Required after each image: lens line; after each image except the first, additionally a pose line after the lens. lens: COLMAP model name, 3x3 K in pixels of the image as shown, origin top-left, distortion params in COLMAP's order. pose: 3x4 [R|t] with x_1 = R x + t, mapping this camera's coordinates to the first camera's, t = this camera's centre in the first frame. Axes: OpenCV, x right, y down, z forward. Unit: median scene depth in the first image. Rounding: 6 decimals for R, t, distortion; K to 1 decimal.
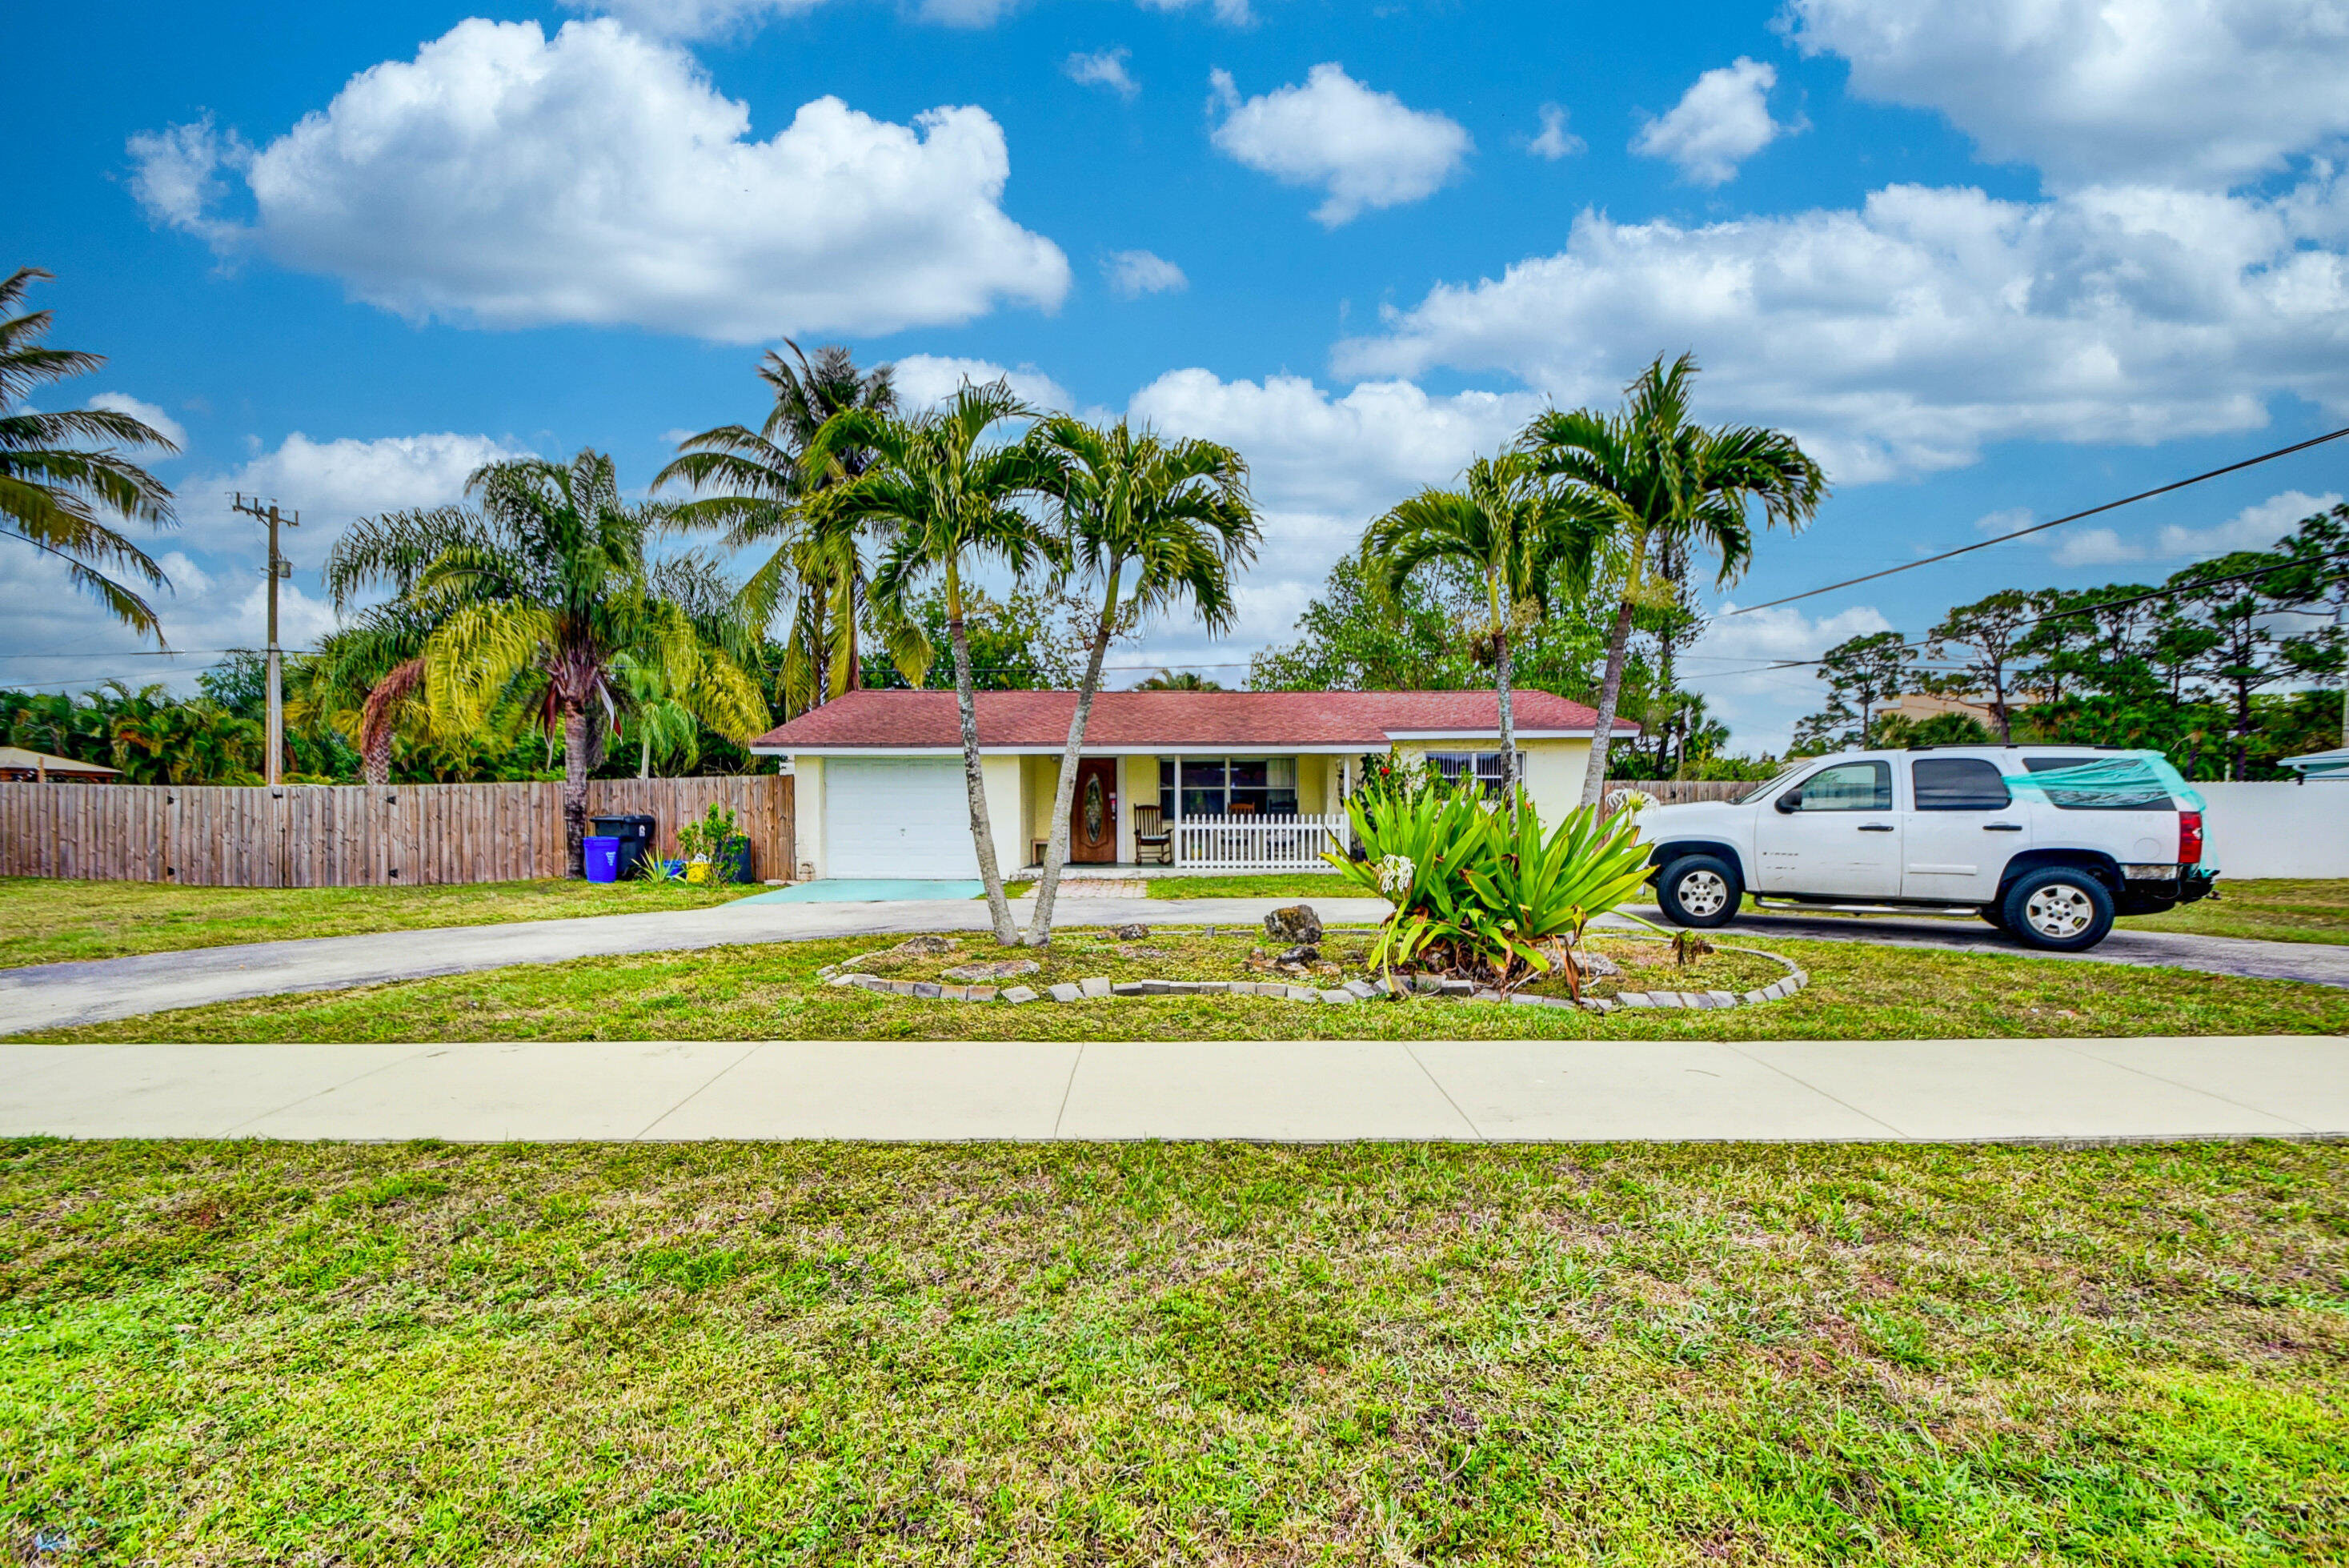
lens RADIAL K [[1045.3, 0, 1167.0], [0, 1045.3, 821.7], [0, 0, 1]] dist [0.014952, -0.017596]
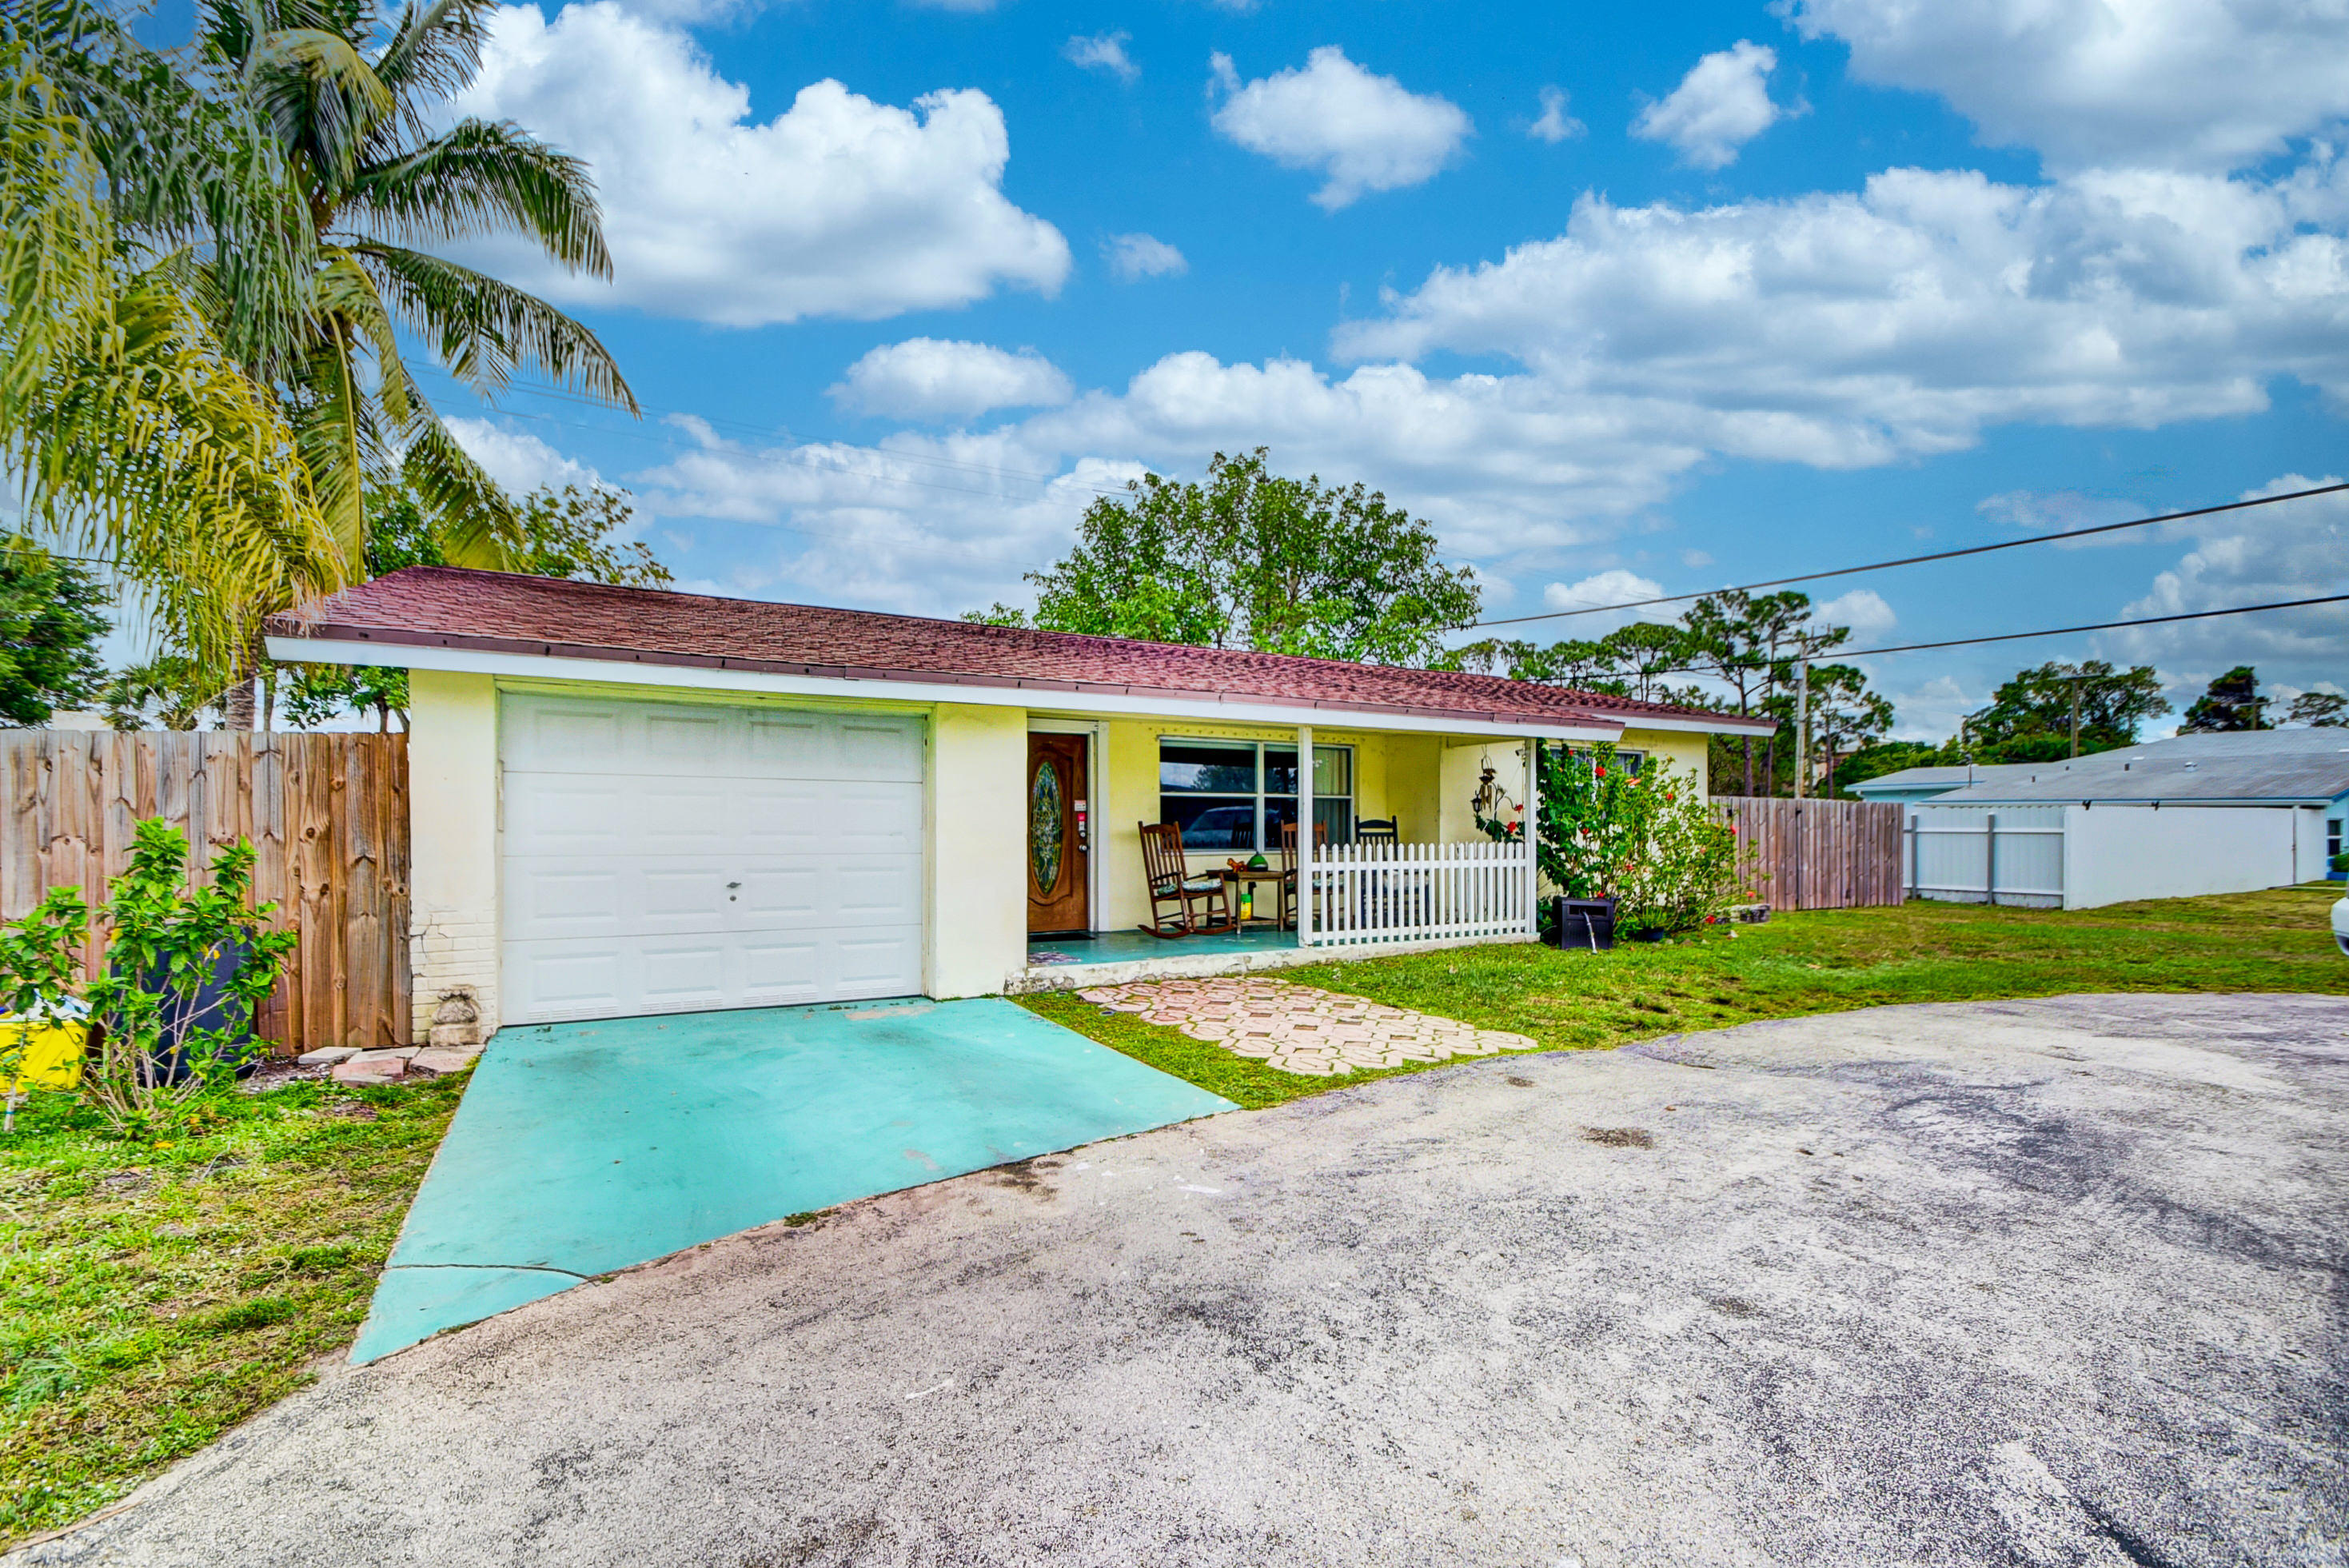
lens RADIAL K [[1037.9, 0, 1164.2], [0, 1037.9, 825.4], [0, 0, 1]] dist [0.016328, -0.018860]
pose [[0.873540, 0.003349, 0.486741, -0.274233], [0.000146, 0.999974, -0.007143, -0.011276], [-0.486753, 0.006311, 0.873517, 0.524439]]
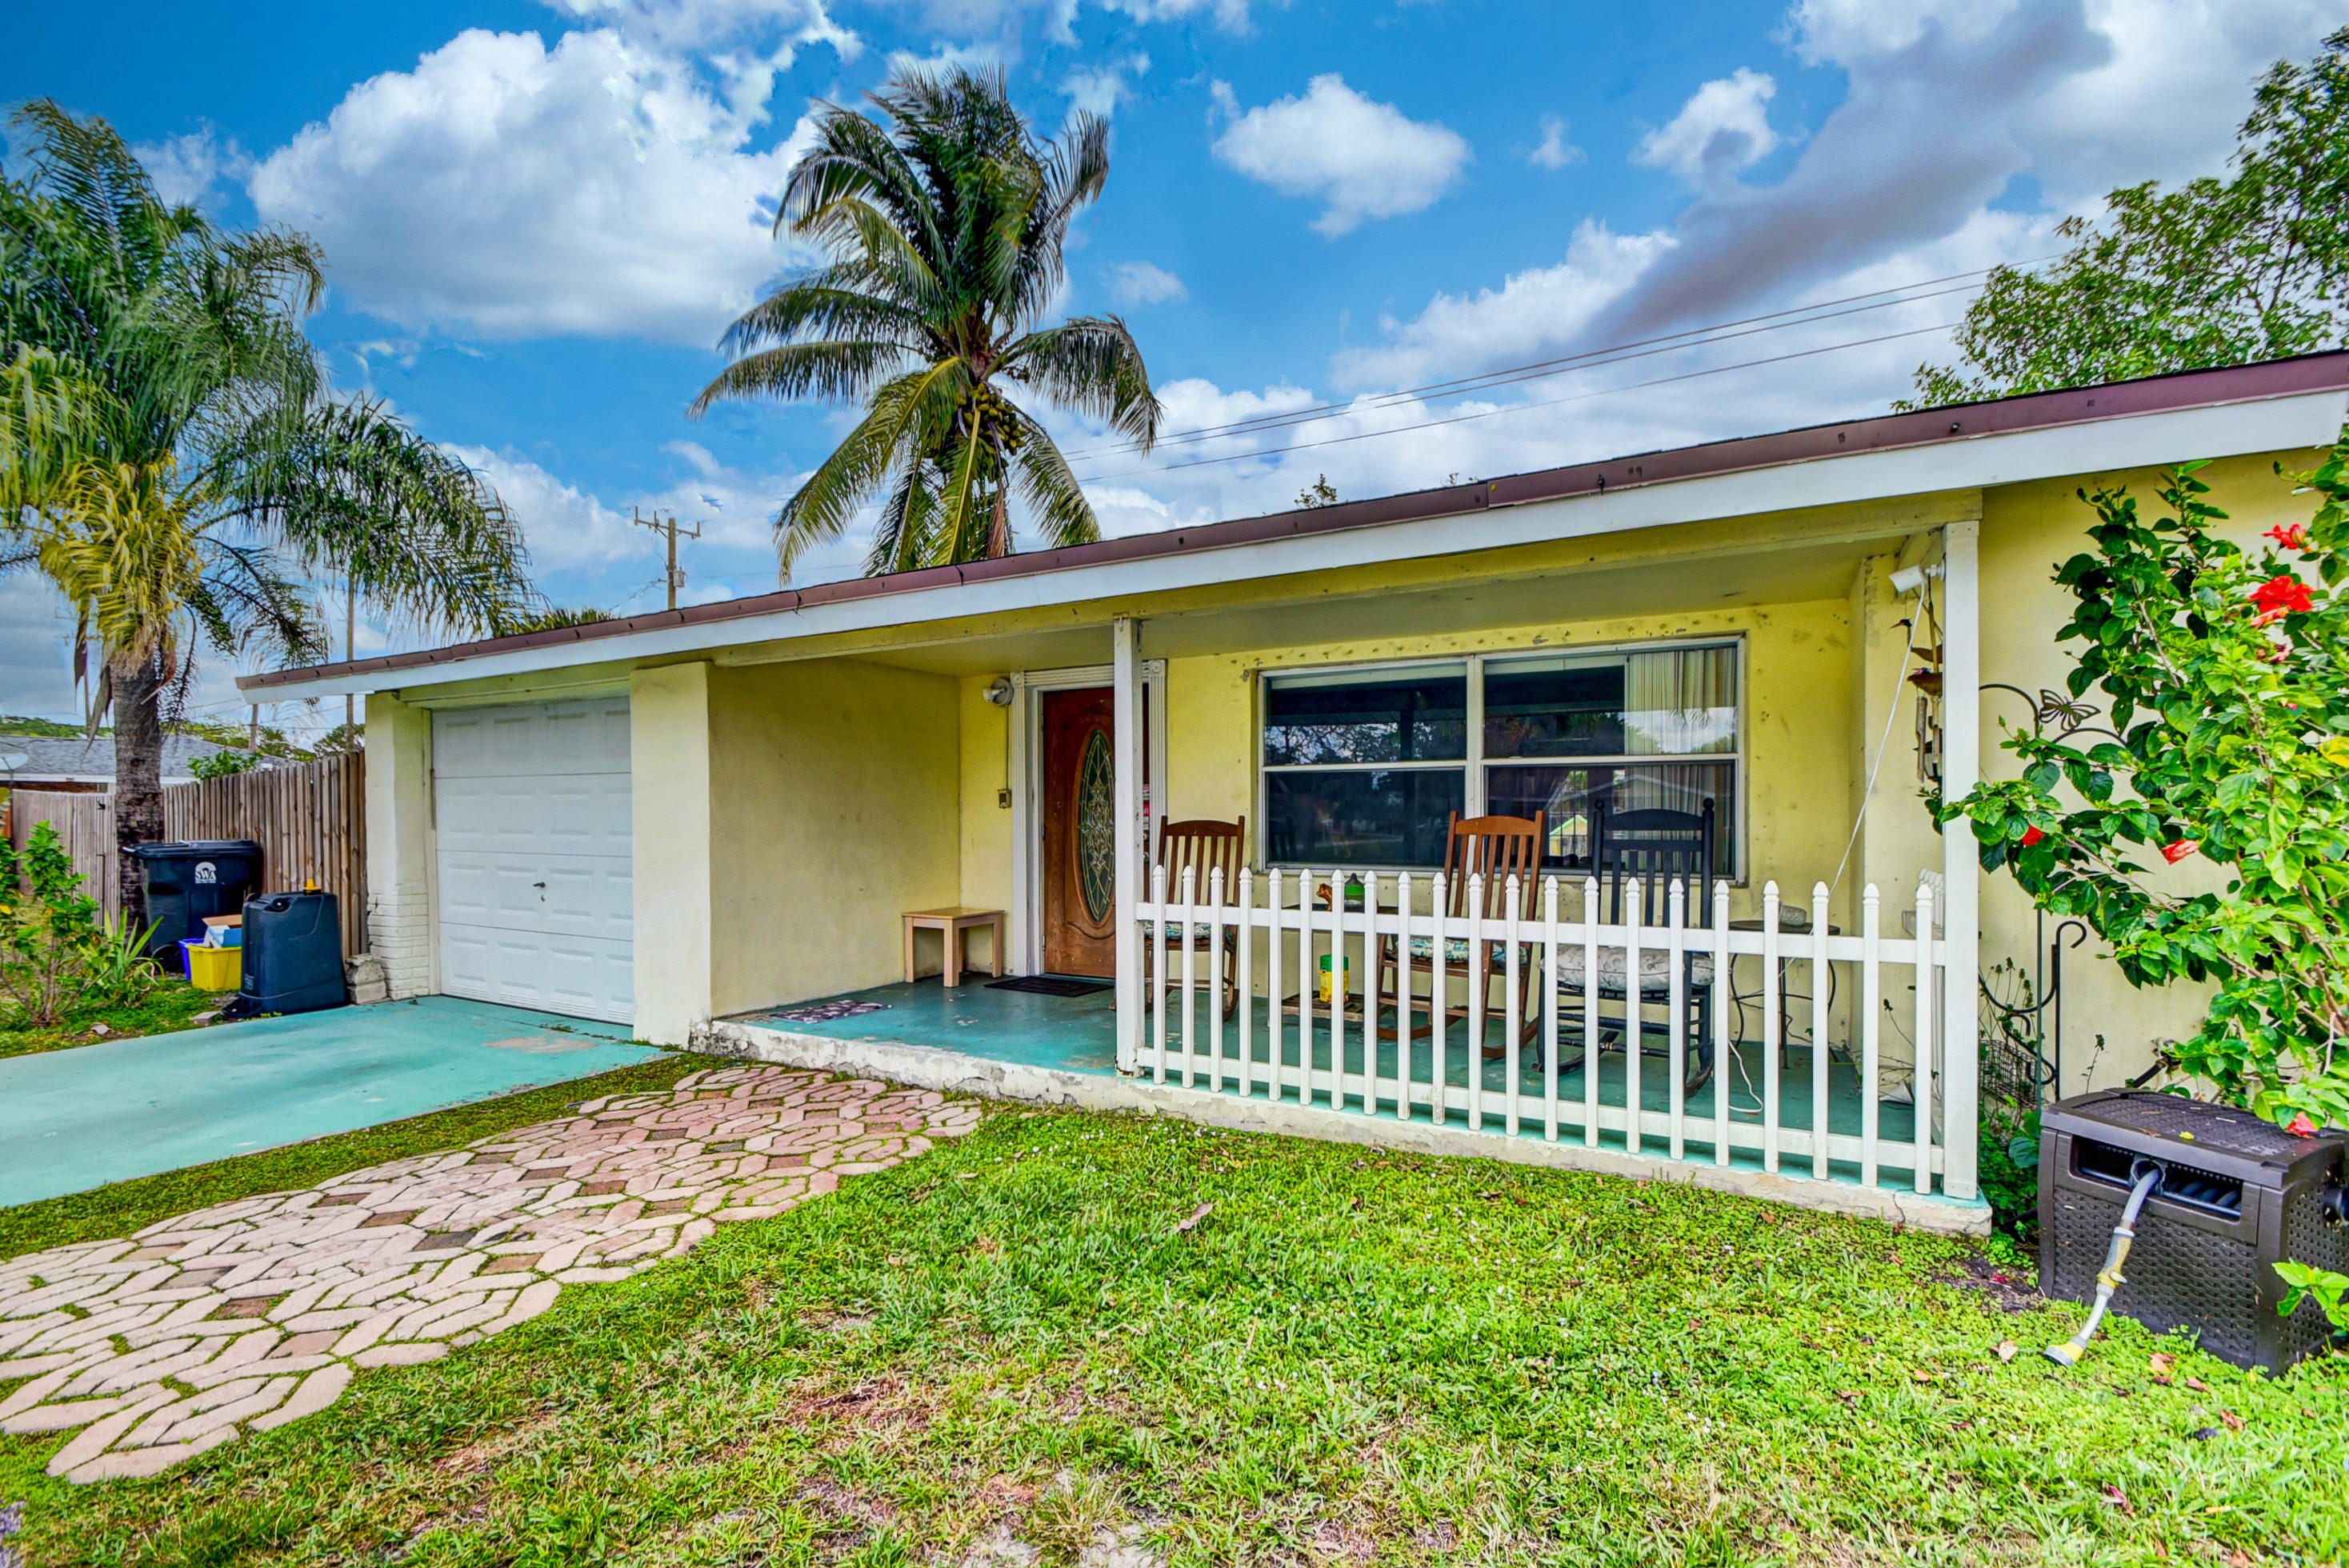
lens RADIAL K [[1037.9, 0, 1164.2], [0, 1037.9, 825.4], [0, 0, 1]] dist [0.016328, -0.018860]
pose [[0.868670, 0.004403, -0.495372, 0.128589], [-0.003311, 0.999990, 0.003083, -0.015133], [0.495381, -0.001038, 0.868675, 0.708772]]
